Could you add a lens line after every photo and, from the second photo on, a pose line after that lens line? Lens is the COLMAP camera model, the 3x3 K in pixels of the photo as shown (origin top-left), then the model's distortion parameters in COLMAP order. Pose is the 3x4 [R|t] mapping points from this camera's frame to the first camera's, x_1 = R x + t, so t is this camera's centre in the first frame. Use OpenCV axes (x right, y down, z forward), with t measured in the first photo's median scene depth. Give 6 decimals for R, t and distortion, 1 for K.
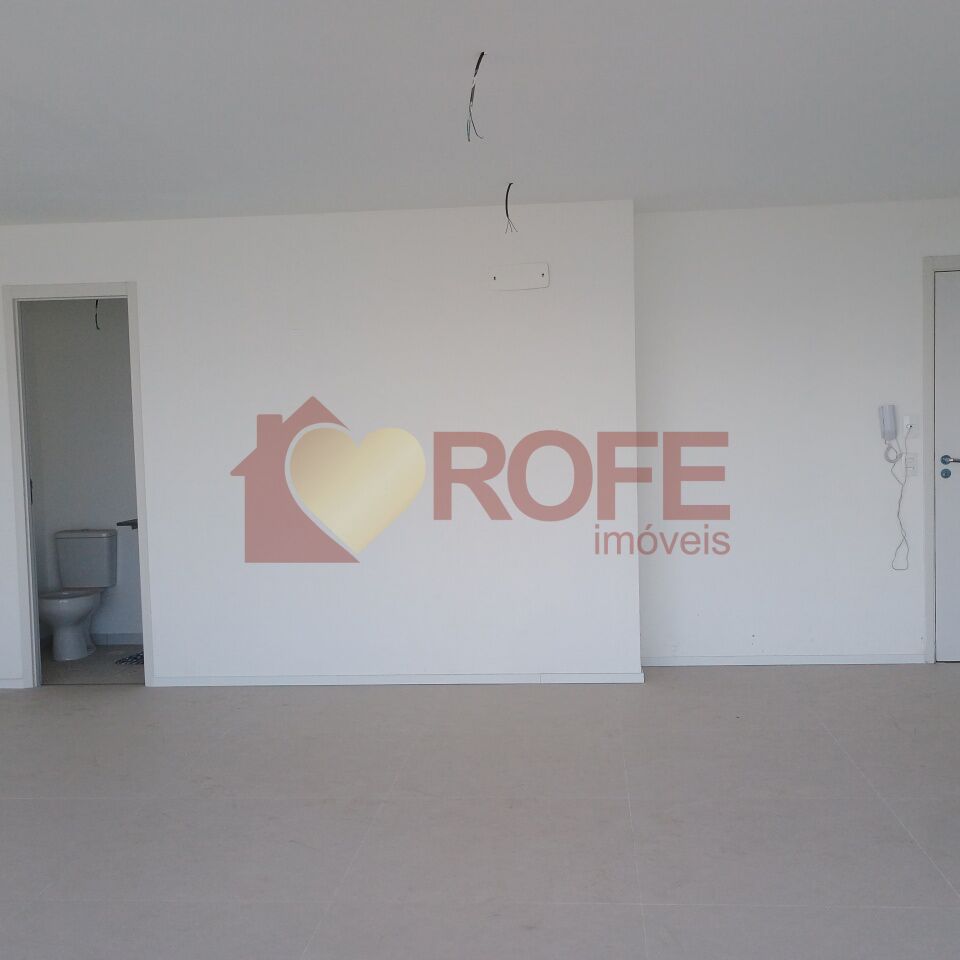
lens RADIAL K [[1085.1, 0, 481.4], [0, 1085.1, 485.1], [0, 0, 1]] dist [0.019472, 0.000000]
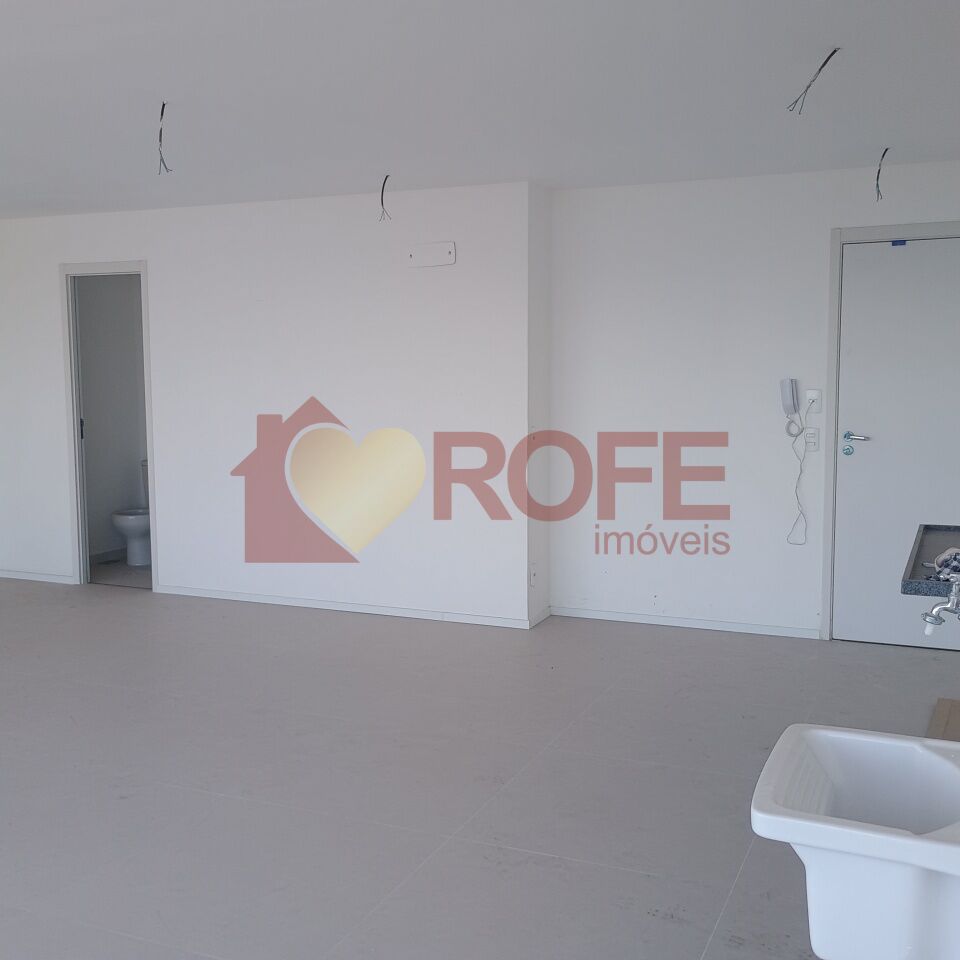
lens RADIAL K [[1085.1, 0, 475.3], [0, 1085.1, 476.2], [0, 0, 1]] dist [0.019472, 0.000000]
pose [[0.944347, 0.056602, -0.324046, 0.427942], [-0.036919, 0.997098, 0.066577, -0.040422], [0.326874, -0.050908, 0.943696, -0.036162]]
